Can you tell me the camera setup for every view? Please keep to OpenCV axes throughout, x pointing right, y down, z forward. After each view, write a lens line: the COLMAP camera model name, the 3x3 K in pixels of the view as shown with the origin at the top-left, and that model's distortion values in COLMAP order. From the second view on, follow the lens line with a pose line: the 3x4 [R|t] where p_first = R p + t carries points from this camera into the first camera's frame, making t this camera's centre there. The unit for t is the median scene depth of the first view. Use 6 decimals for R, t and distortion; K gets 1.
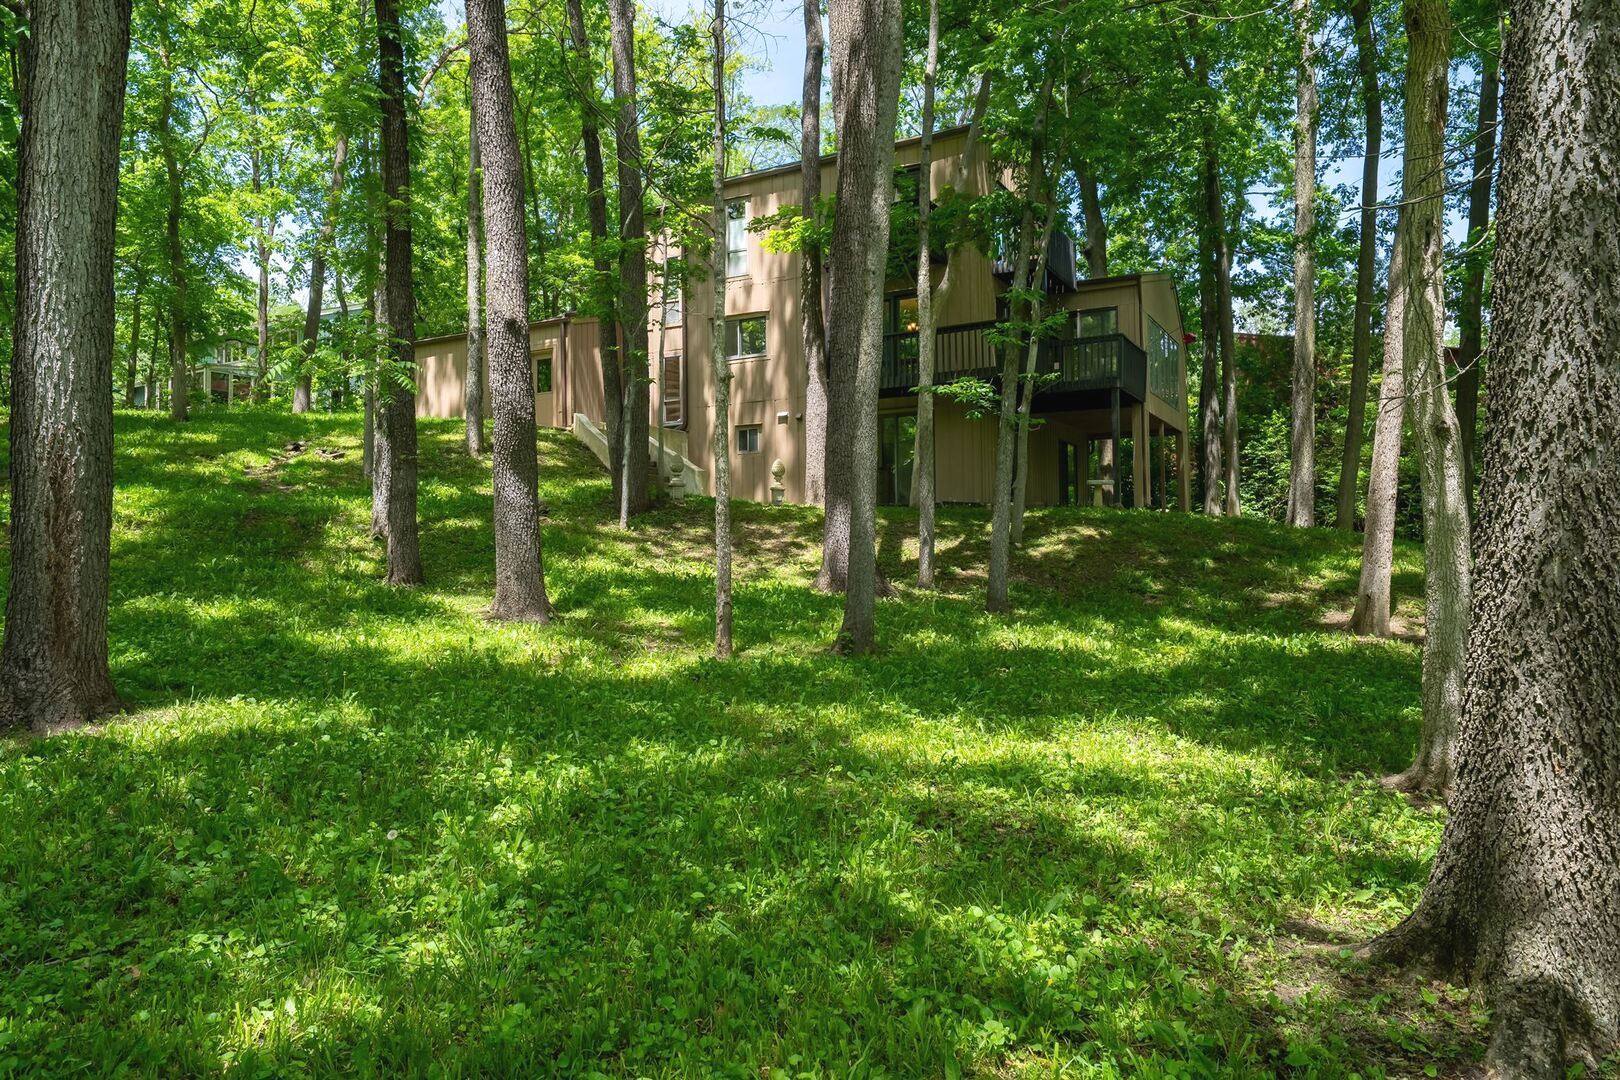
lens RADIAL K [[1095.4, 0, 810.1], [0, 1095.4, 542.5], [0, 0, 1]] dist [0.010566, -0.001843]
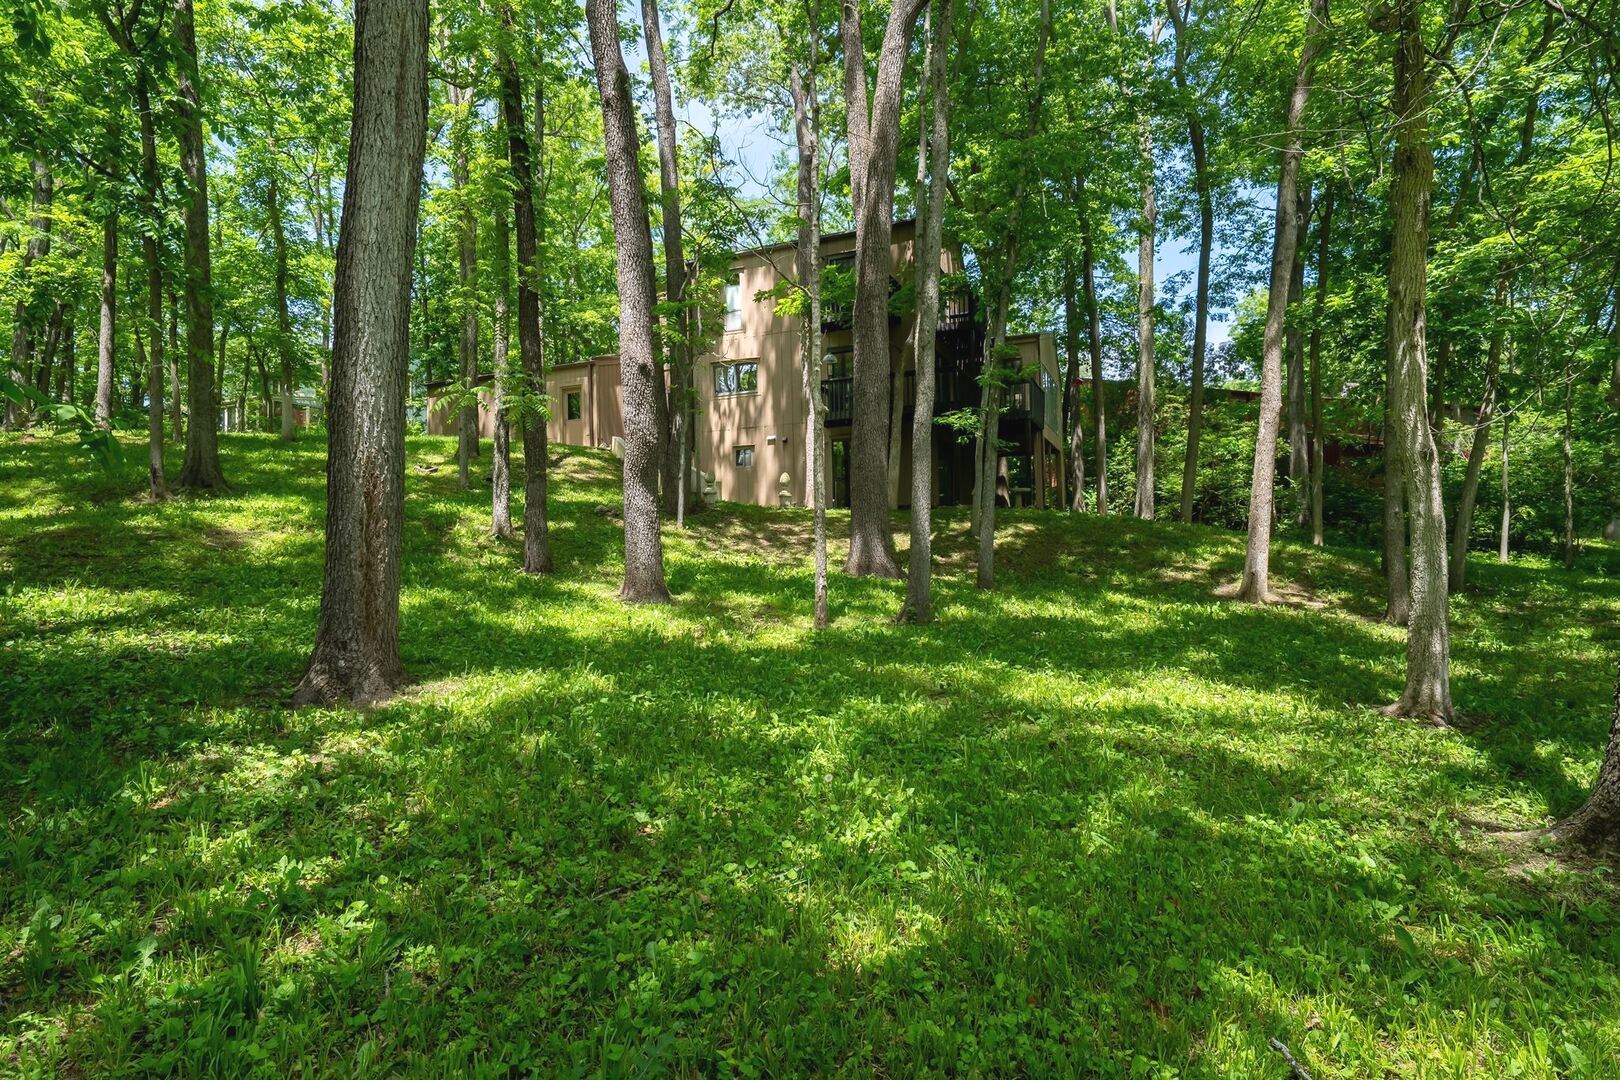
lens RADIAL K [[846.0, 0, 810.3], [0, 846.0, 530.2], [0, 0, 1]] dist [0.002687, 0.000699]
pose [[0.994947, -0.007424, 0.100126, -0.120663], [0.008032, 0.999952, -0.005673, -0.003248], [-0.100079, 0.006449, 0.994959, 0.008621]]
